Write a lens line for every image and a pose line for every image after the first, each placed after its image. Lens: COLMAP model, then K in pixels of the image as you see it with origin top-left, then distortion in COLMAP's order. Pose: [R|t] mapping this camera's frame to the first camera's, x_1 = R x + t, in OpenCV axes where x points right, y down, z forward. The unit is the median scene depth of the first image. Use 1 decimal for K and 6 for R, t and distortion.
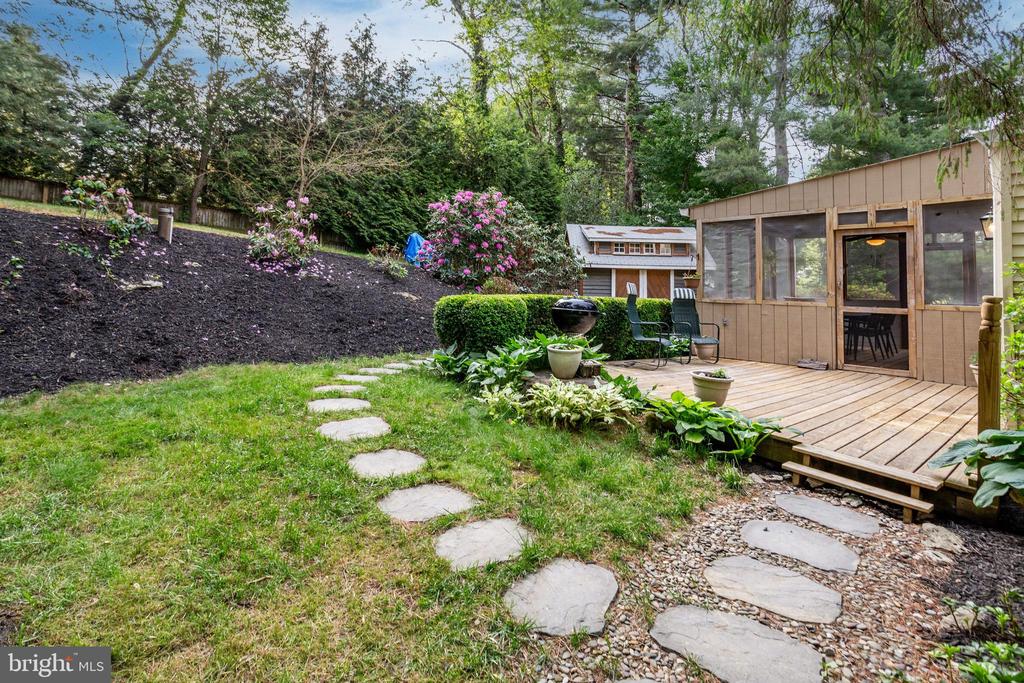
lens RADIAL K [[503.6, 0, 479.1], [0, 503.6, 257.7], [0, 0, 1]] dist [-0.020312, 0.018049]
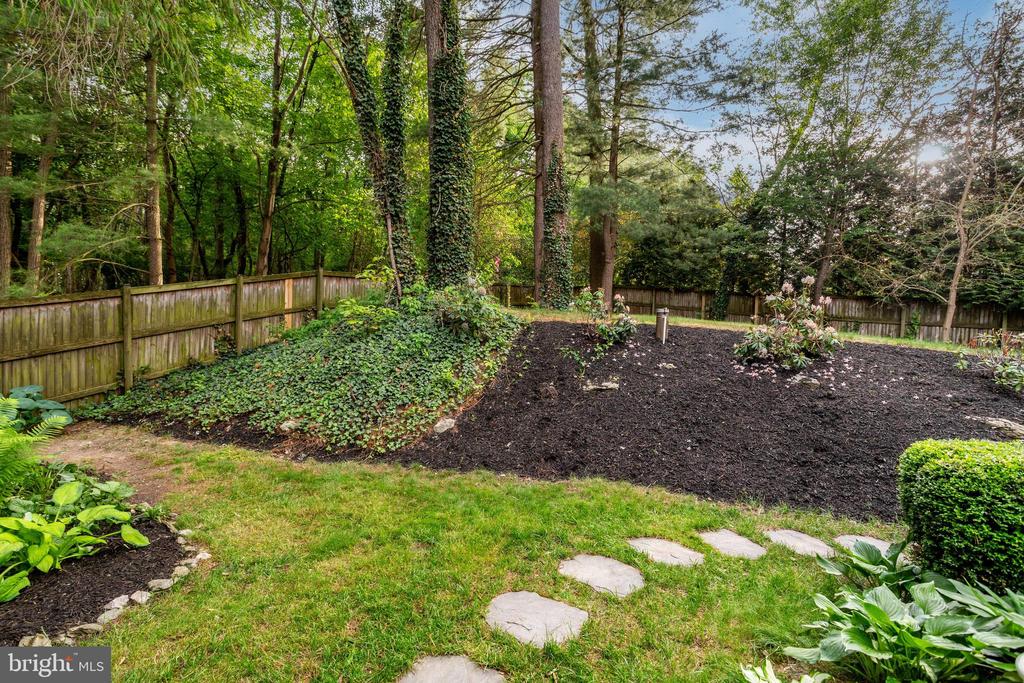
lens RADIAL K [[503.6, 0, 512.4], [0, 503.6, 362.3], [0, 0, 1]] dist [-0.020312, 0.018049]
pose [[0.401275, 0.005682, -0.915940, 0.164245], [0.013939, 0.999827, 0.012309, -0.007952], [0.915851, -0.017707, 0.401127, 0.315030]]
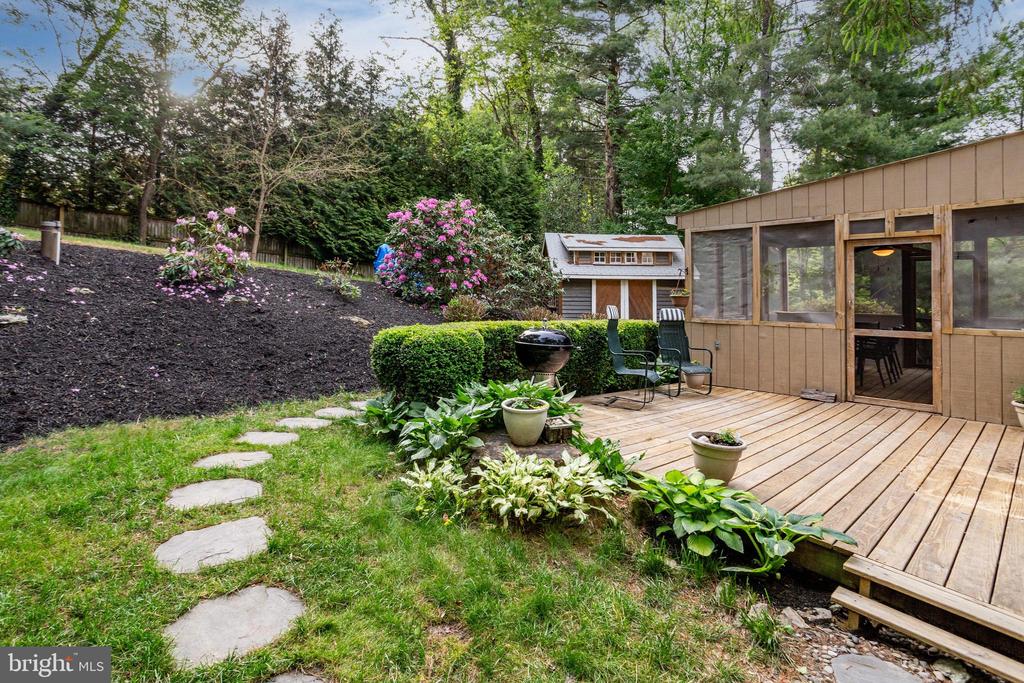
lens RADIAL K [[503.6, 0, 486.9], [0, 503.6, 283.7], [0, 0, 1]] dist [-0.020312, 0.018049]
pose [[0.998679, -0.015523, 0.048983, 0.043108], [0.013780, 0.999267, 0.035717, -0.016338], [-0.049502, -0.034995, 0.998161, 0.138894]]
